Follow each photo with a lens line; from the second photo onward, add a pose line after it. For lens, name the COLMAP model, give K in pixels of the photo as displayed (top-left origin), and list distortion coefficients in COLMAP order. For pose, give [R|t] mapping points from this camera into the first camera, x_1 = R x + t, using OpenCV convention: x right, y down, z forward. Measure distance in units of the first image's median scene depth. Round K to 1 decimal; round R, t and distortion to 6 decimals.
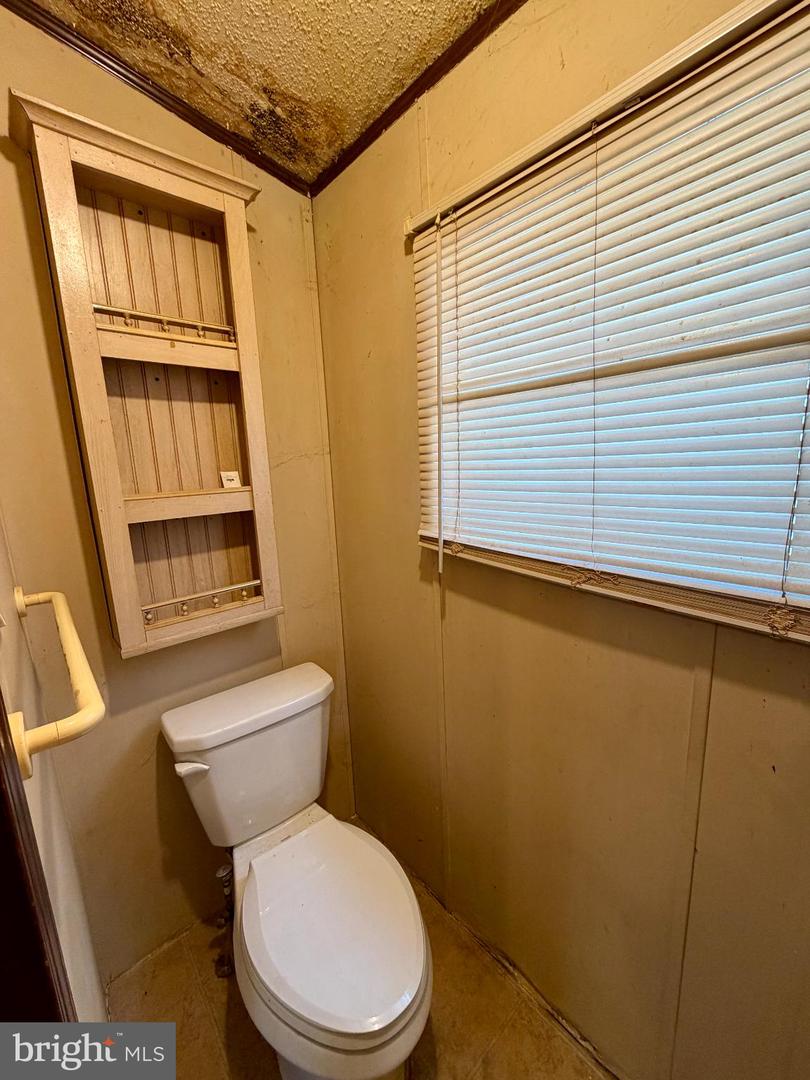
lens RADIAL K [[432.1, 0, 406.7], [0, 432.1, 545.7], [0, 0, 1]] dist [-0.004093, 0.000840]
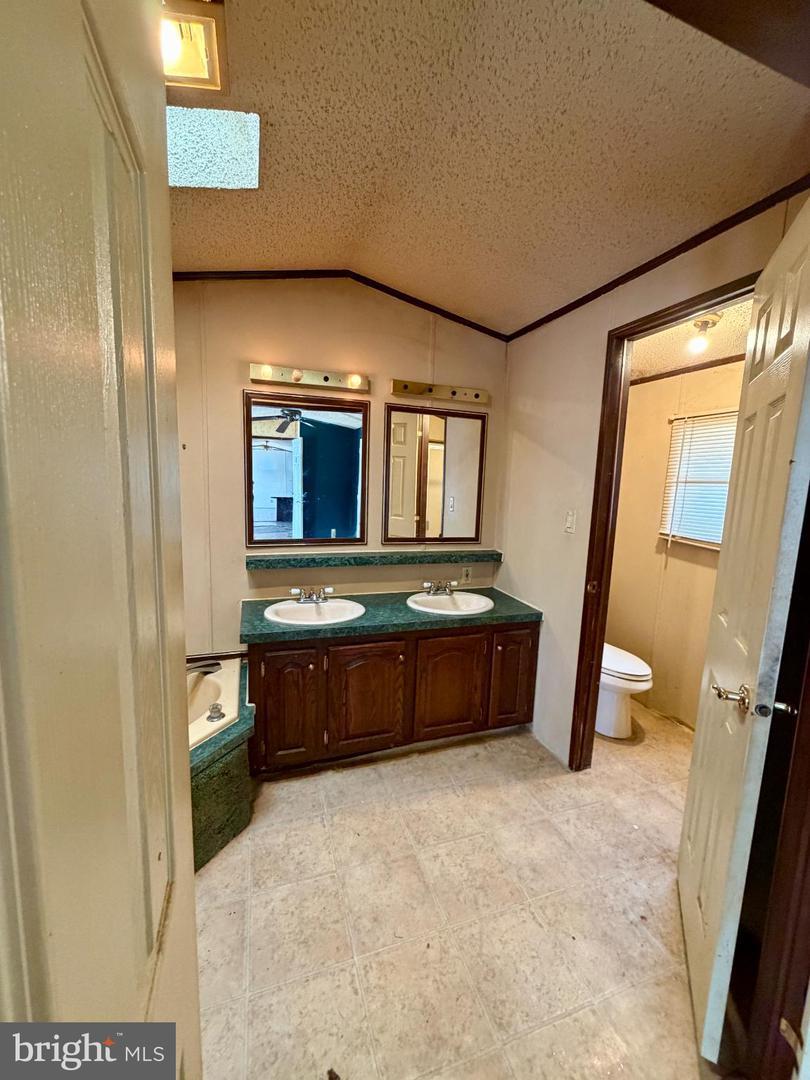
lens RADIAL K [[432.1, 0, 403.5], [0, 432.1, 539.8], [0, 0, 1]] dist [-0.004093, 0.000840]
pose [[0.926770, 0.115584, -0.357404, -0.456817], [-0.133505, 0.990713, -0.025789, 0.286033], [0.351104, 0.071616, 0.933594, -1.879213]]
